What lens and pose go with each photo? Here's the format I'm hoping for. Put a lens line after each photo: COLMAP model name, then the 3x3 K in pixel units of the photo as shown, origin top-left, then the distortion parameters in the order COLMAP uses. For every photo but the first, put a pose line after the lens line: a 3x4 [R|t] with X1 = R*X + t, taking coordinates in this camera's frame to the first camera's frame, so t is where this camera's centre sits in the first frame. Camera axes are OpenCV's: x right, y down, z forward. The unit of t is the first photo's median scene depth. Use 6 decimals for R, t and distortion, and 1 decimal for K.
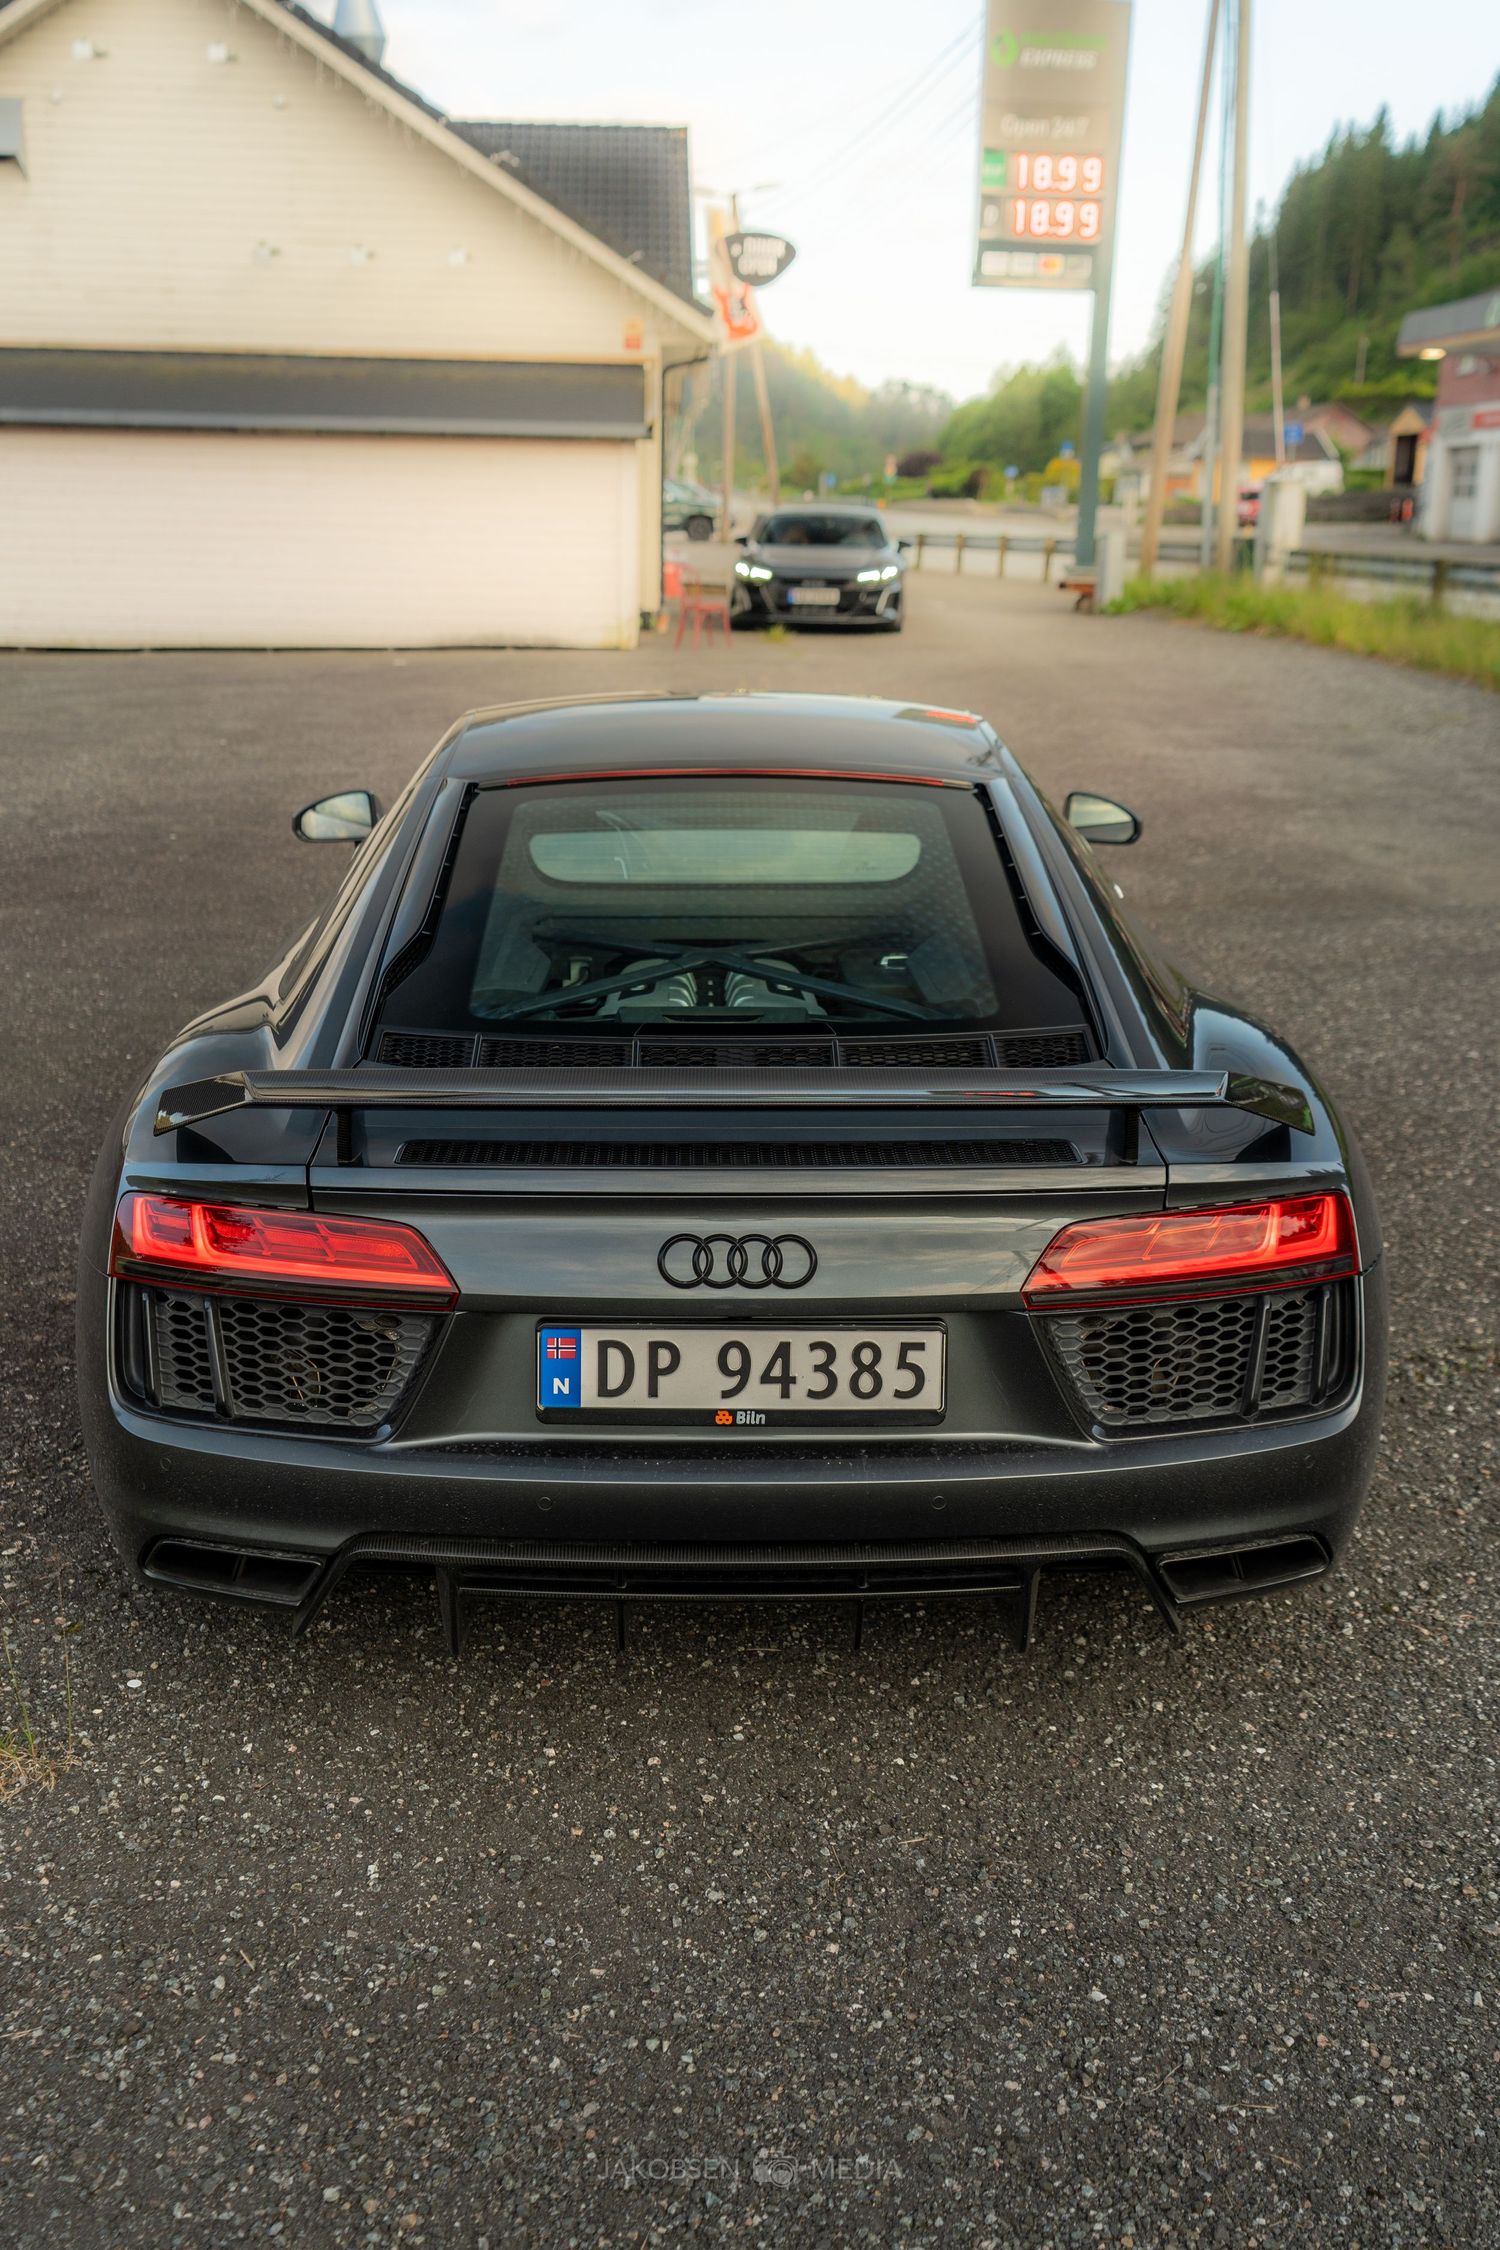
lens RADIAL K [[2165.6, 0, 751.4], [0, 2165.6, 1122.8], [0, 0, 1]] dist [0.013618, 0.000000]
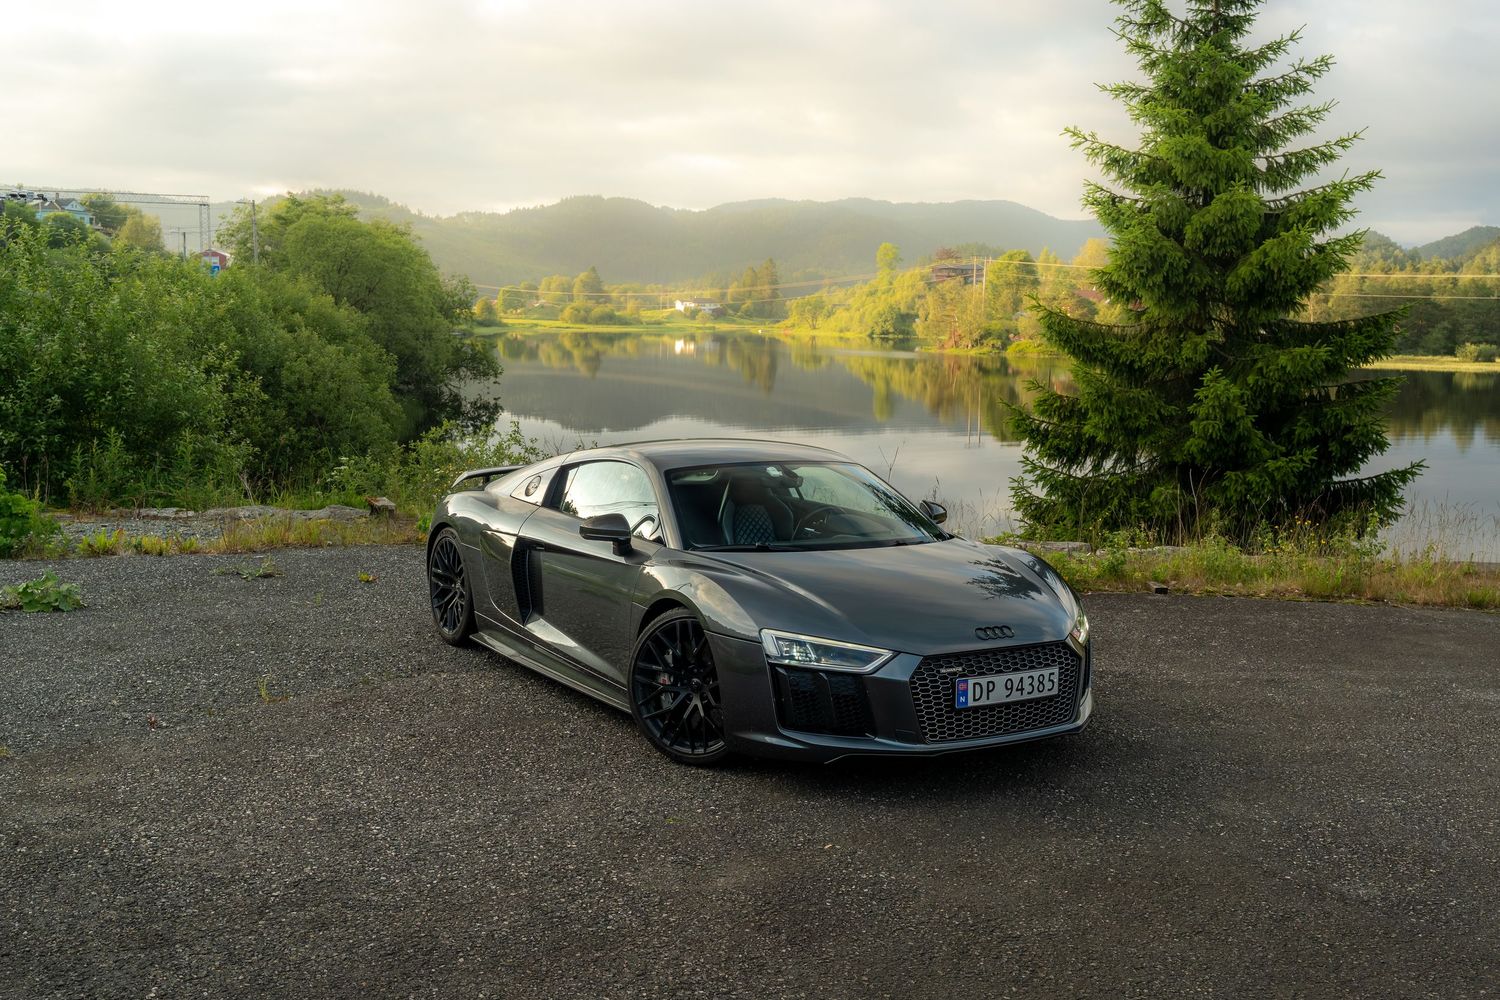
lens RADIAL K [[1443.7, 0, 750.6], [0, 1443.7, 505.6], [0, 0, 1]] dist [0.013618, 0.000000]
pose [[0.856660, -0.042735, 0.514108, -1.332552], [0.042589, 0.999020, 0.012077, -0.177642], [-0.514120, 0.011550, 0.857641, -0.536453]]
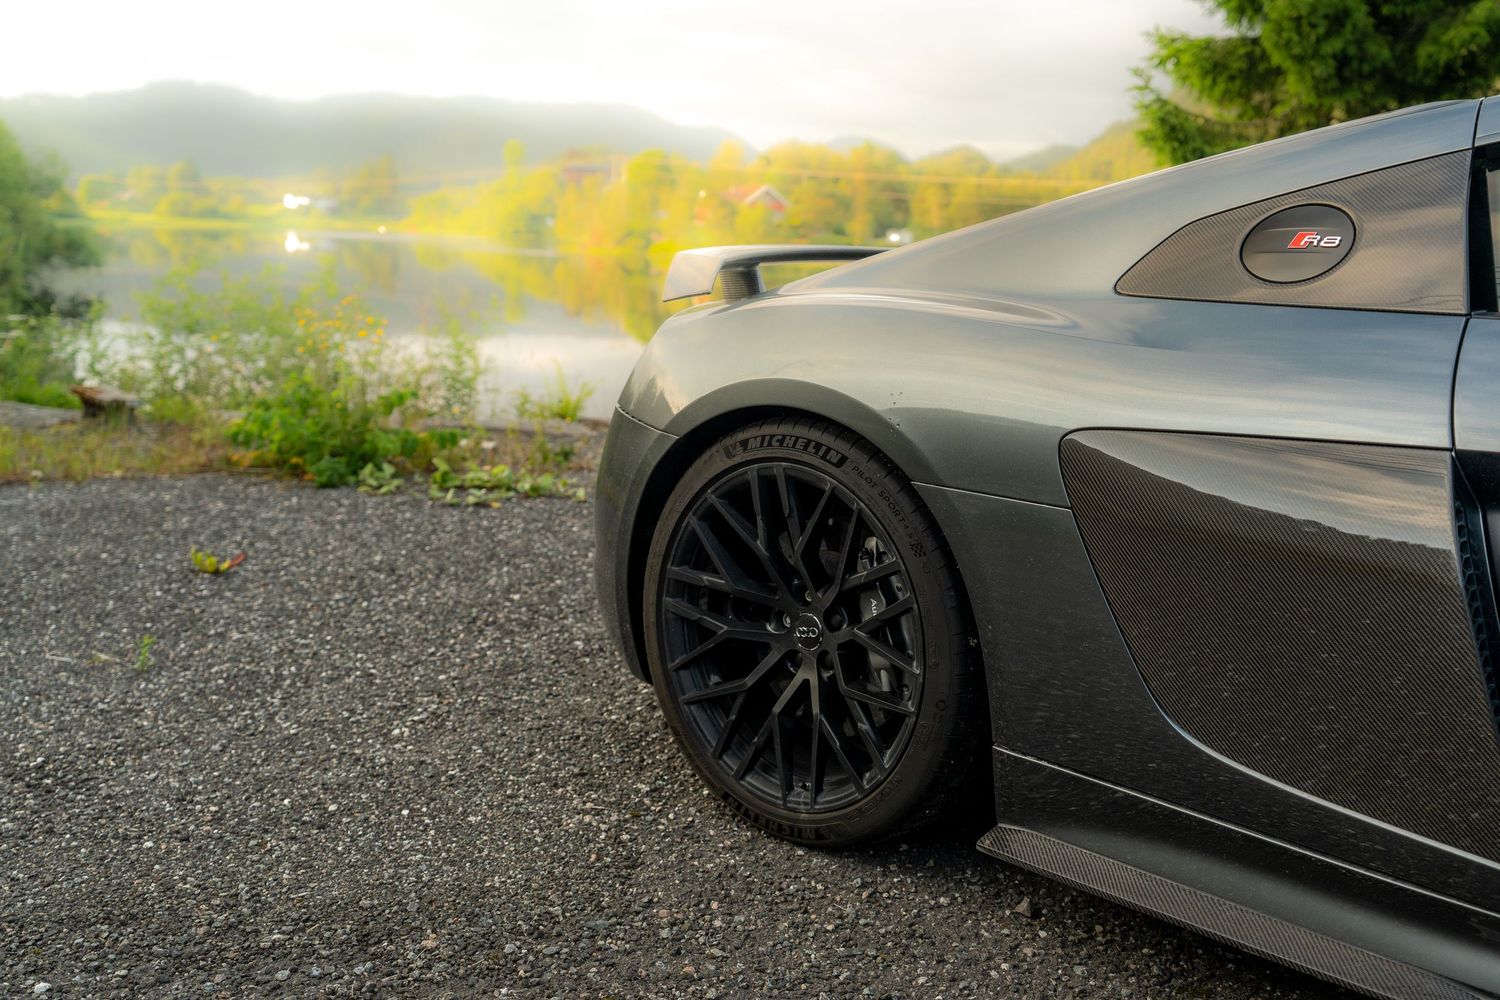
lens RADIAL K [[1436.8, 0, 753.9], [0, 1436.8, 494.8], [0, 0, 1]] dist [0.012499, 0.000000]
pose [[0.693974, -0.098765, 0.713194, -0.938328], [0.056041, 0.994951, 0.083253, -0.152312], [-0.717816, -0.017808, 0.696005, 1.747716]]
